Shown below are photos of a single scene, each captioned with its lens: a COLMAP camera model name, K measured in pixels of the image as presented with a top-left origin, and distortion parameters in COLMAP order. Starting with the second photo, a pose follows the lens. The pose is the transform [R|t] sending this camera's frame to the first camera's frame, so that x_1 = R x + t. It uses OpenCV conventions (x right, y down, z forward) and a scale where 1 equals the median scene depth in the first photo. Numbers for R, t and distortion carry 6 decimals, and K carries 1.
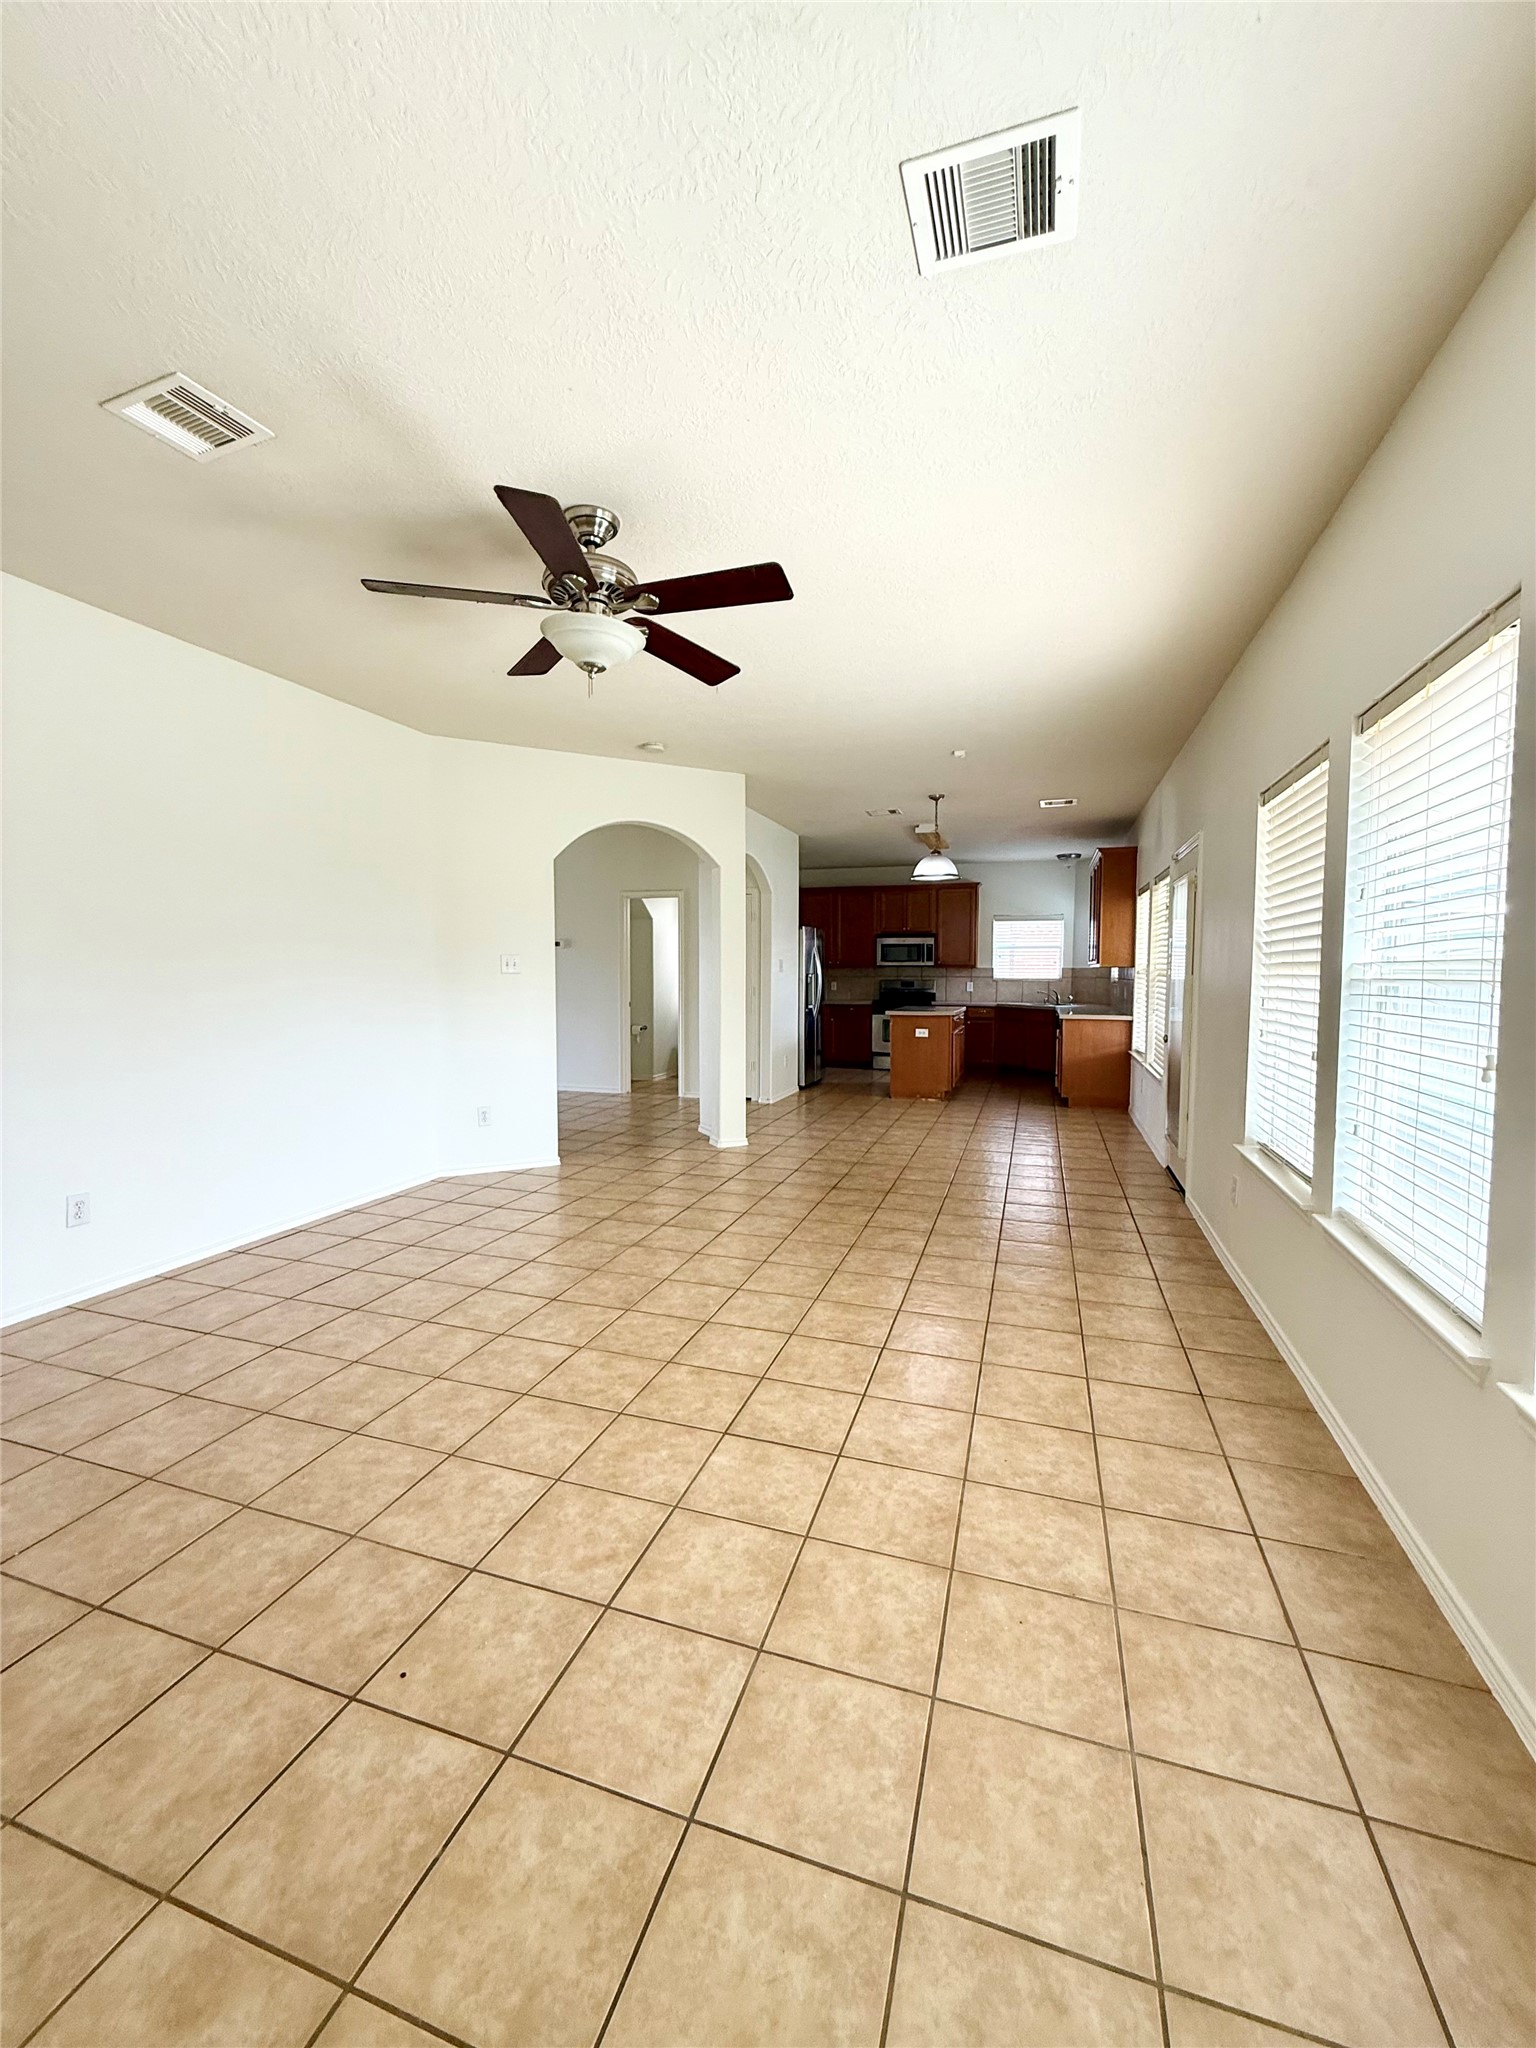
lens RADIAL K [[822.1, 0, 766.7], [0, 822.1, 1020.7], [0, 0, 1]] dist [-0.002126, 0.000645]
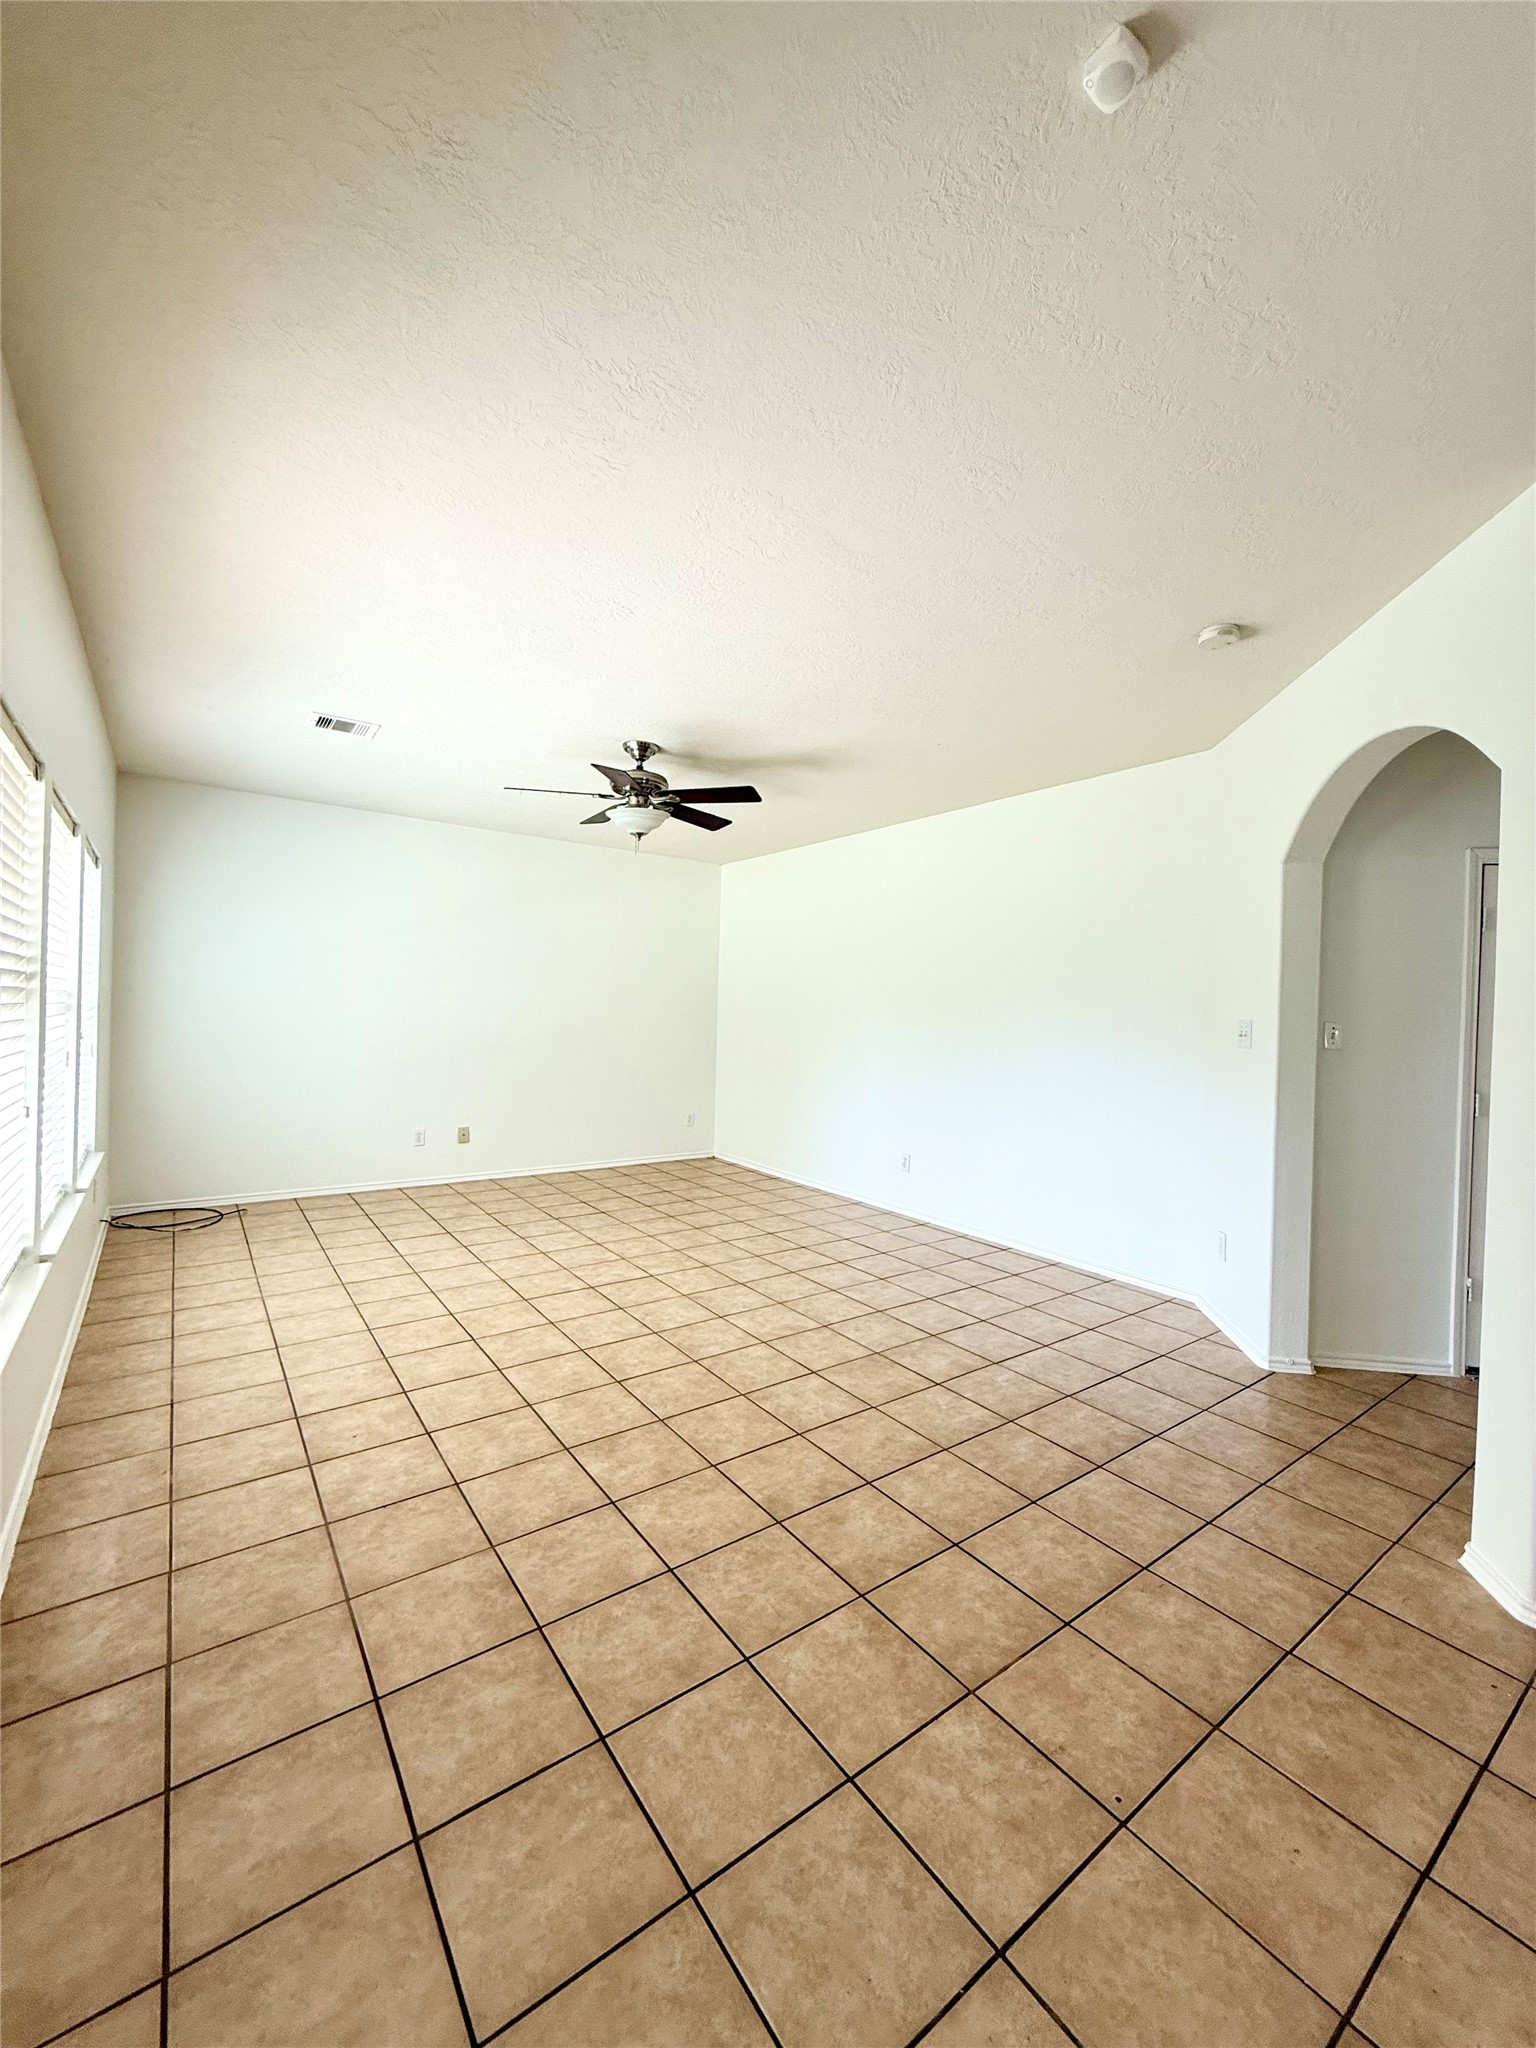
lens RADIAL K [[822.1, 0, 772.6], [0, 822.1, 1019.7], [0, 0, 1]] dist [-0.002126, 0.000645]
pose [[-0.585159, -0.010995, -0.810844, 0.823795], [-0.080580, 0.995748, 0.044650, -0.139816], [0.806905, 0.091465, -0.583556, 1.930381]]
